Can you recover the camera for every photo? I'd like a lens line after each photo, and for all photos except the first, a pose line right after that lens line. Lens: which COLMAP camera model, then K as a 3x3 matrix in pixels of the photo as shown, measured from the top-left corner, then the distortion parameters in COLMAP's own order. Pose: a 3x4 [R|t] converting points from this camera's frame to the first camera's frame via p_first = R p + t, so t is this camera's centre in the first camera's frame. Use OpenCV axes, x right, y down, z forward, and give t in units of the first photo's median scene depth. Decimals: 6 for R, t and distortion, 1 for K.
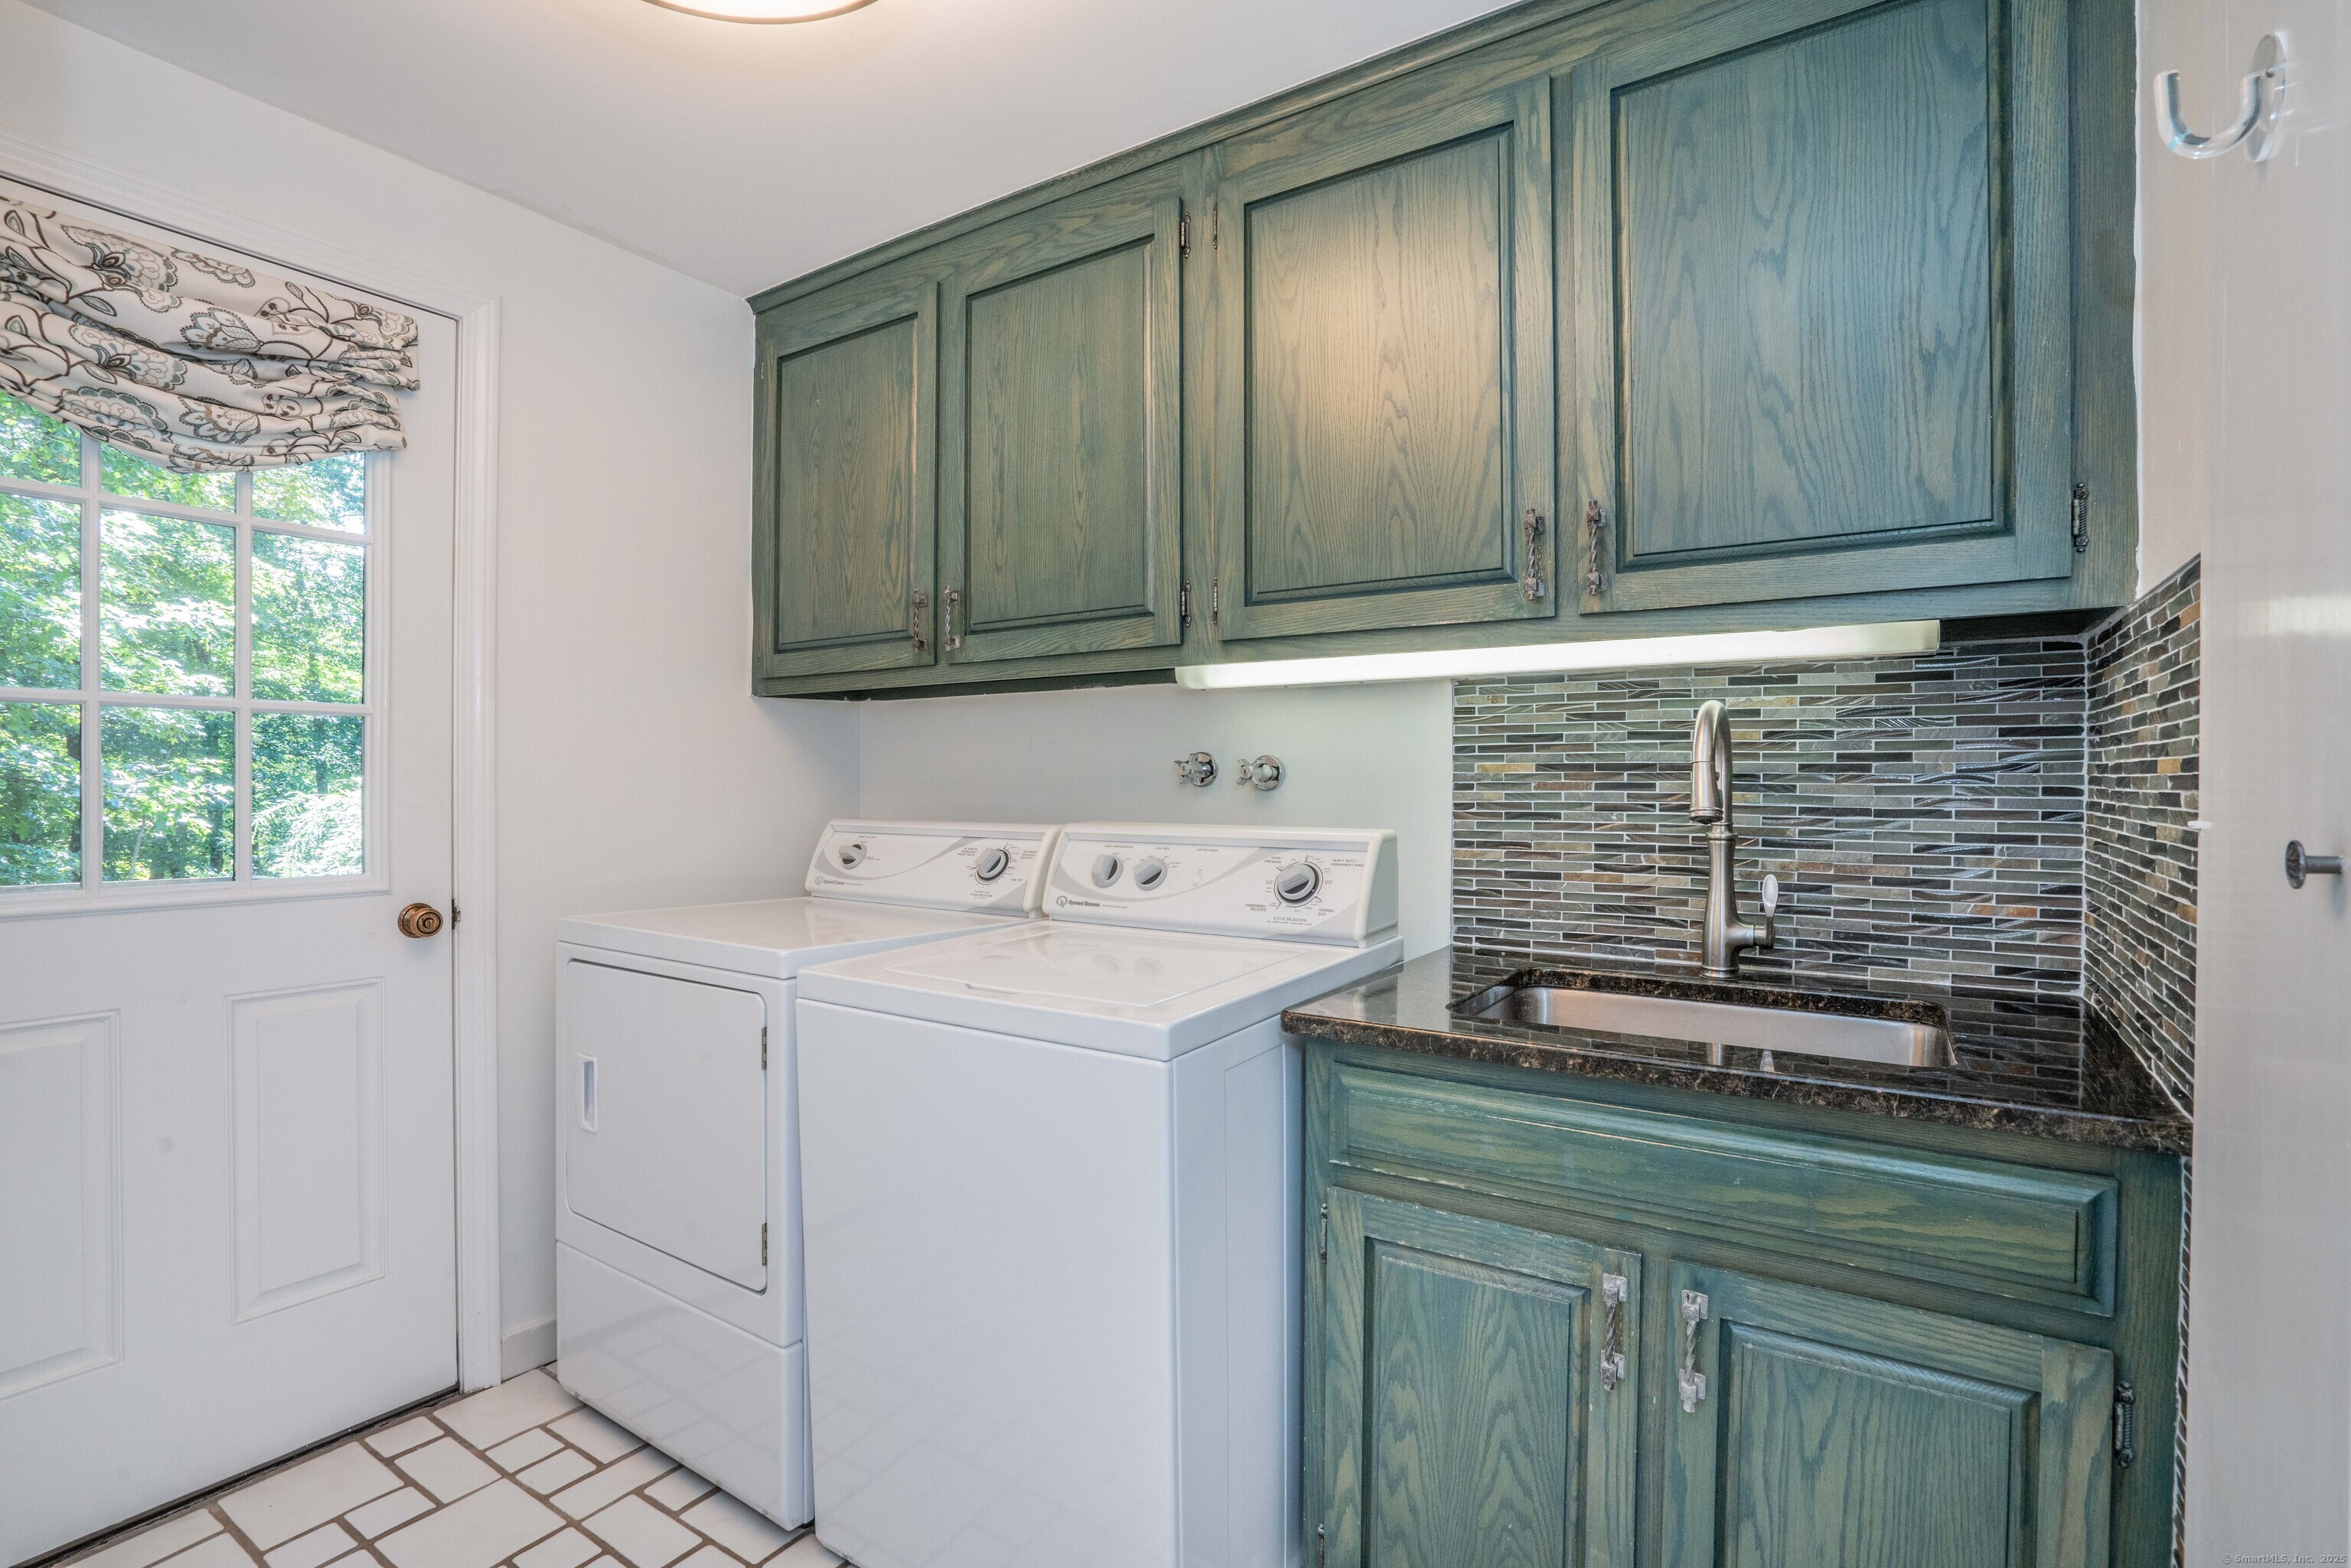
lens RADIAL K [[1092.2, 0, 1166.3], [0, 1092.2, 784.6], [0, 0, 1]] dist [-0.025615, 0.001118]
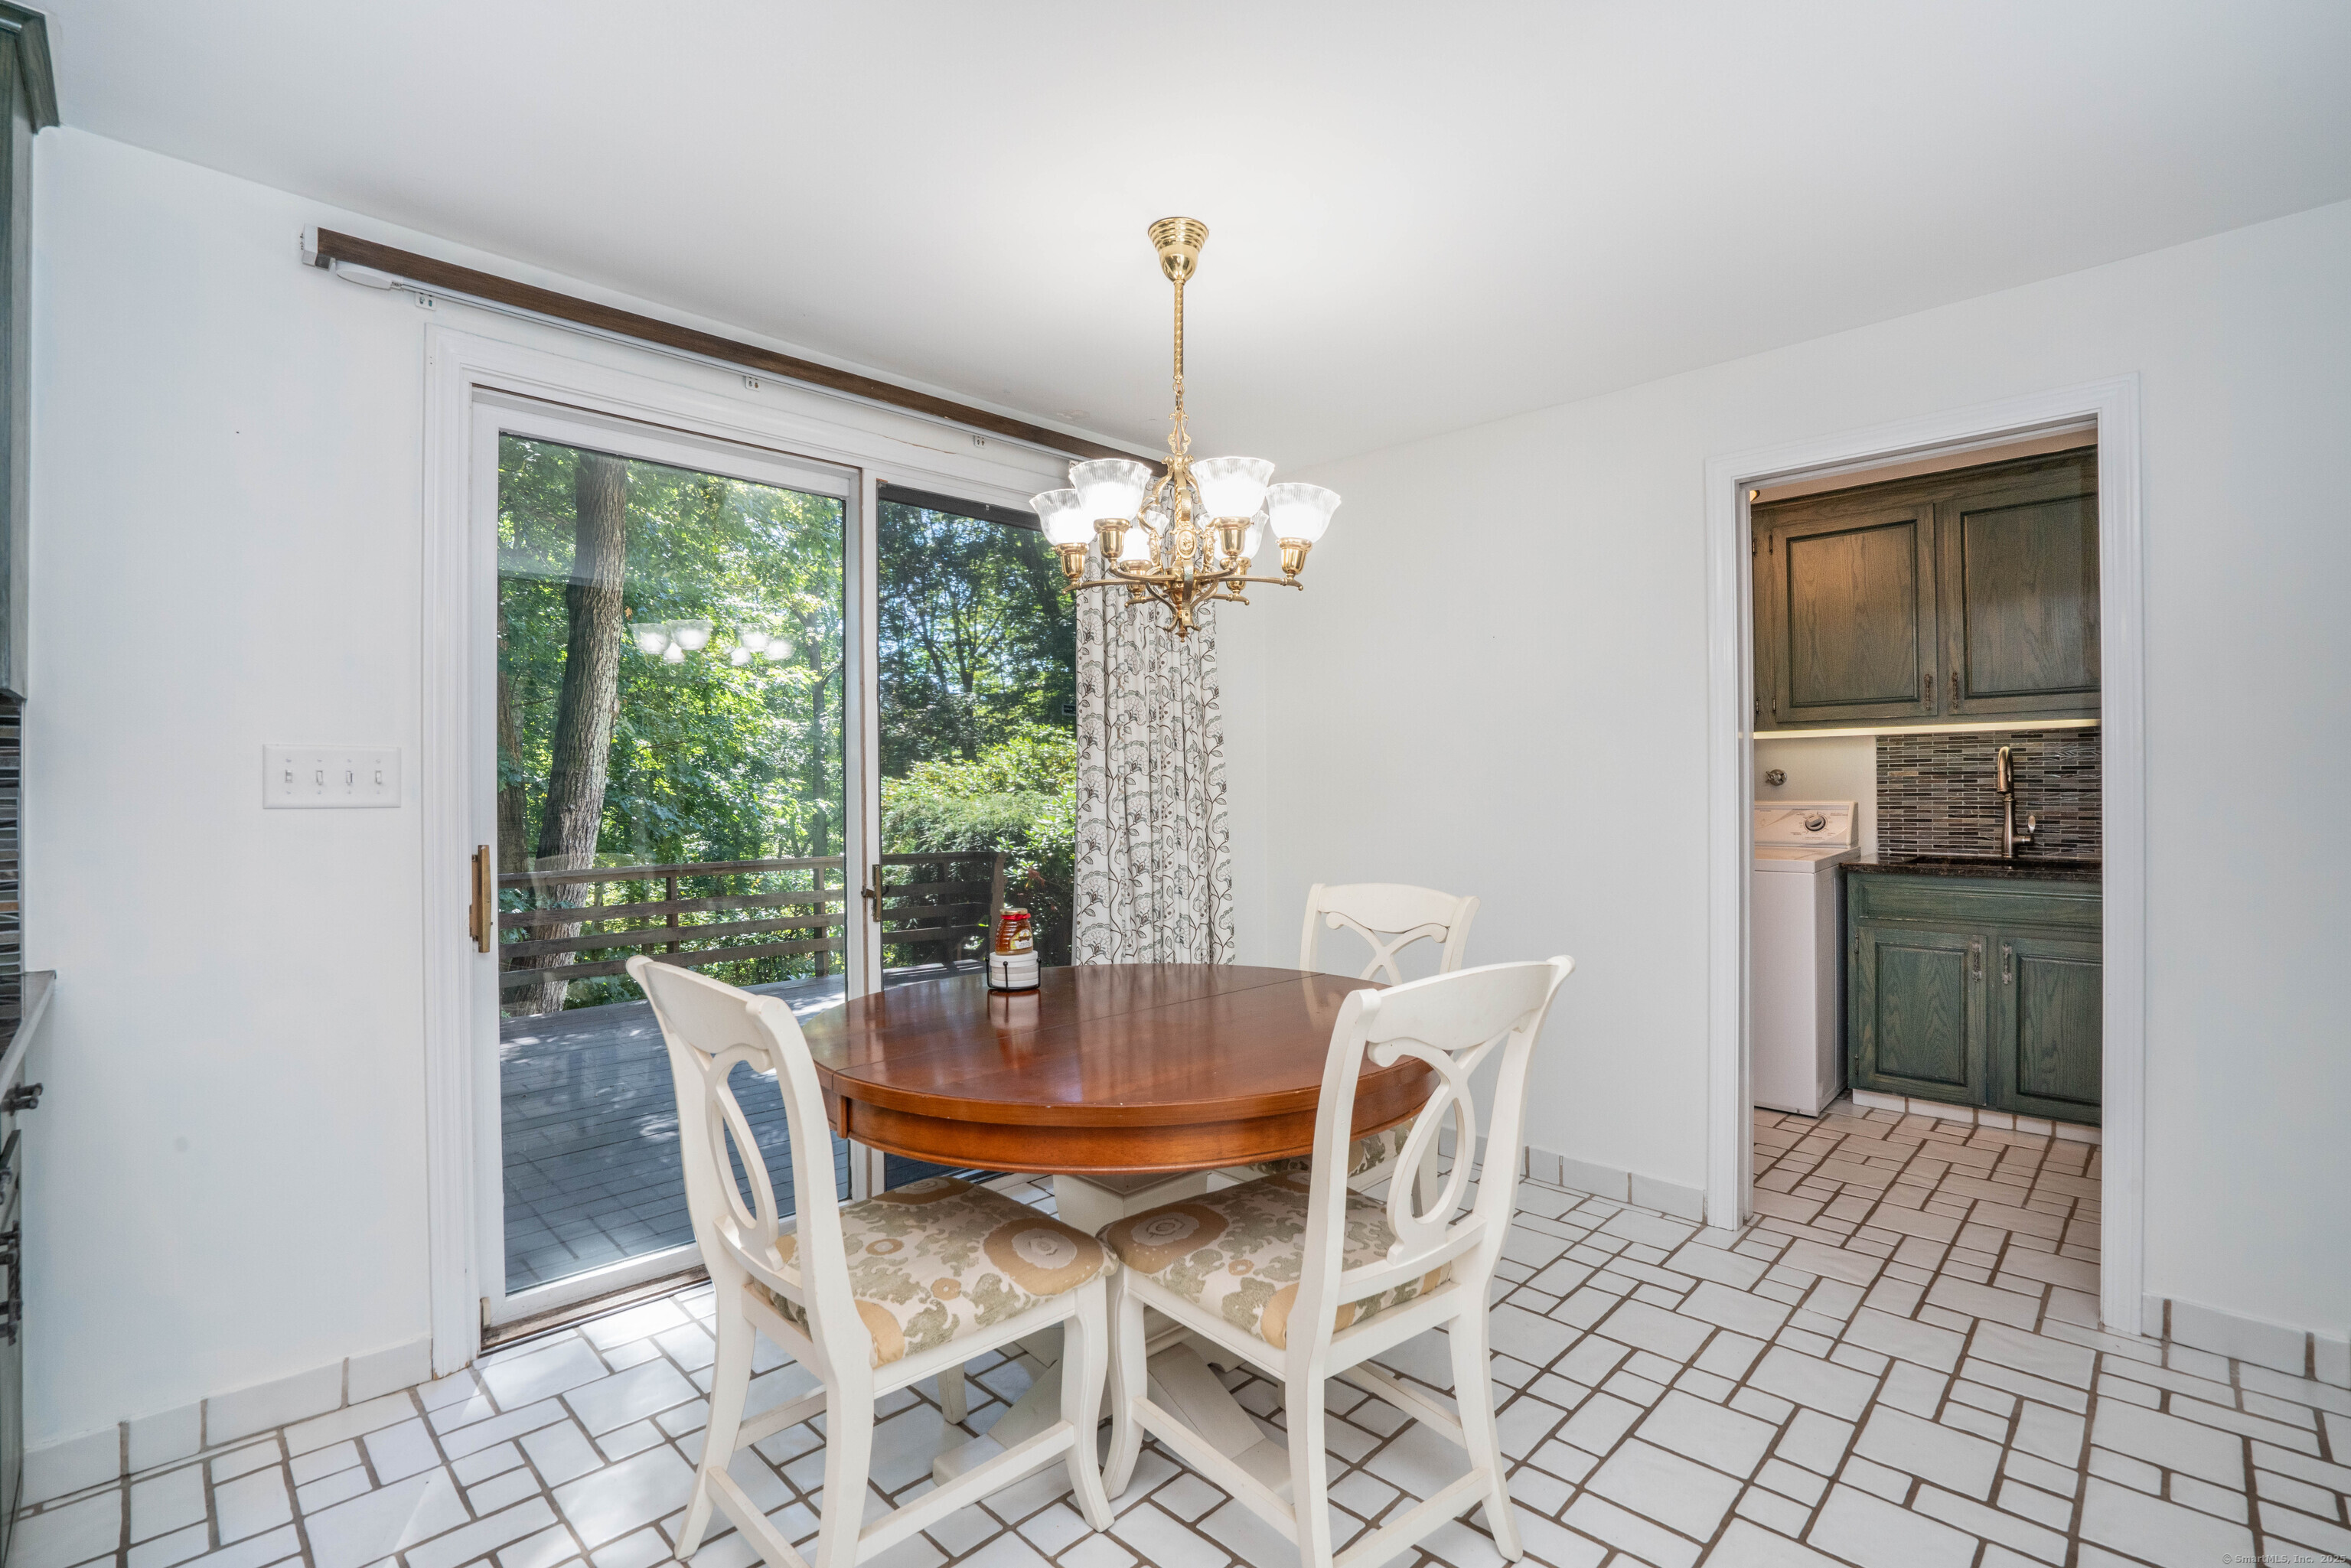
lens RADIAL K [[1092.2, 0, 1184.4], [0, 1092.2, 783.9], [0, 0, 1]] dist [-0.025615, 0.001118]
pose [[0.986970, -0.012596, -0.160410, -0.970247], [0.011166, 0.999890, -0.009811, 0.013236], [0.160516, 0.007892, 0.987002, -1.757844]]
